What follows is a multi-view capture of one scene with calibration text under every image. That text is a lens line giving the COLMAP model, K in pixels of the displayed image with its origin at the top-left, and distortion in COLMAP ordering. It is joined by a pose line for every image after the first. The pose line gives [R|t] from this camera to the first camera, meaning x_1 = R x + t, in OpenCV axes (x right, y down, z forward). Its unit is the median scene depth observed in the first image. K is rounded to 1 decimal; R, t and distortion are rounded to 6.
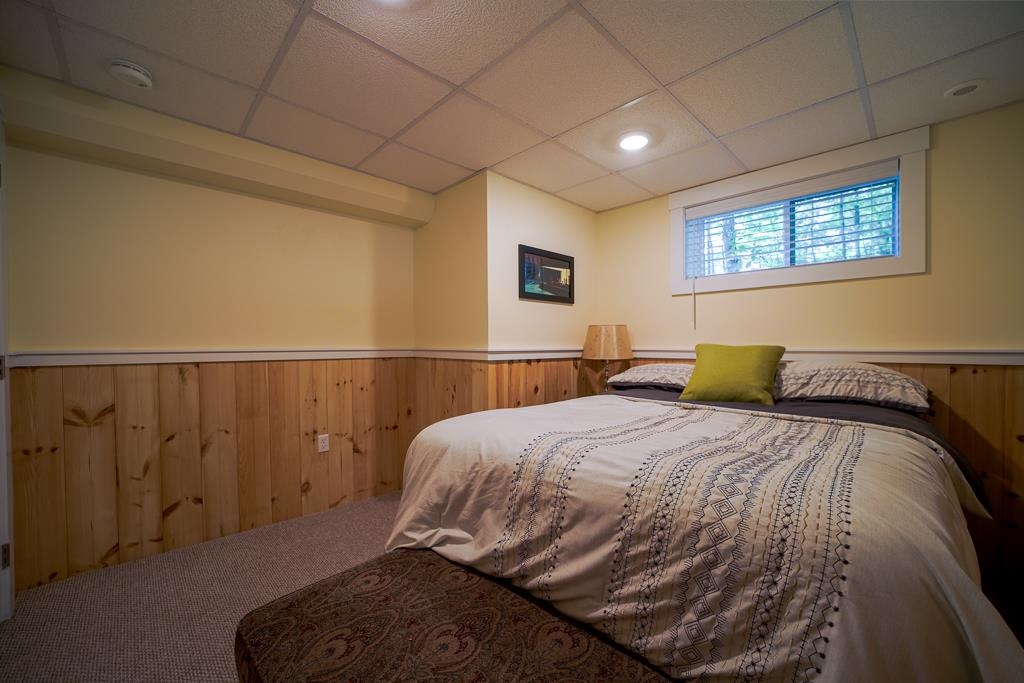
lens RADIAL K [[398.4, 0, 513.0], [0, 398.4, 345.7], [0, 0, 1]] dist [-0.036993, 0.007809]
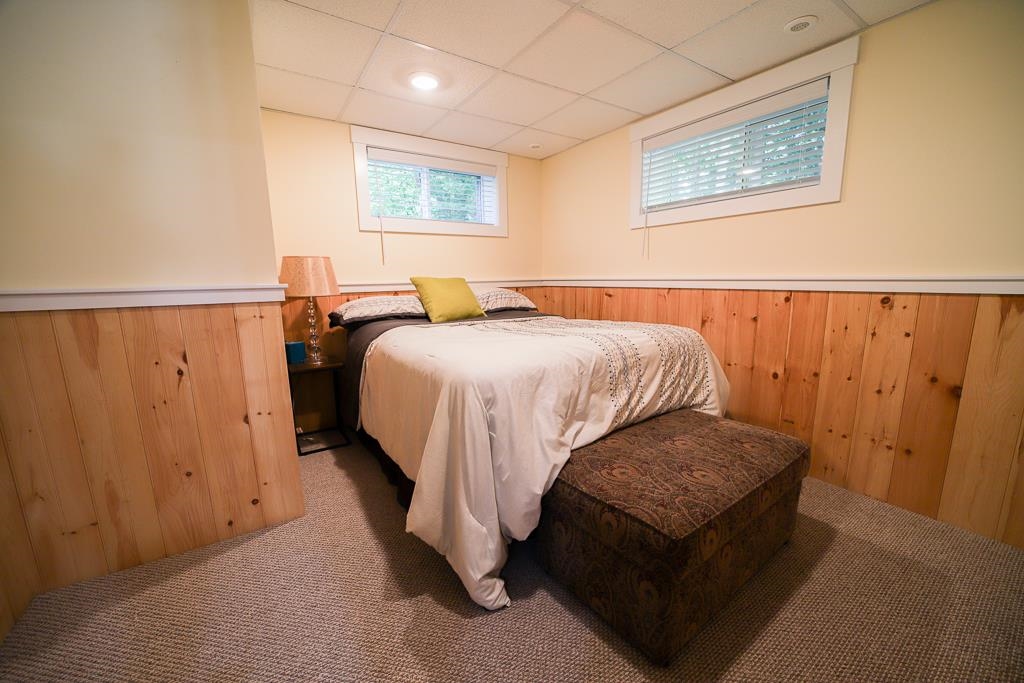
lens RADIAL K [[398.4, 0, 515.2], [0, 398.4, 346.7], [0, 0, 1]] dist [-0.036993, 0.007809]
pose [[0.184099, -0.165730, 0.968835, -1.536256], [0.017254, 0.986076, 0.165401, 0.020746], [-0.982756, -0.013734, 0.184395, 1.109204]]
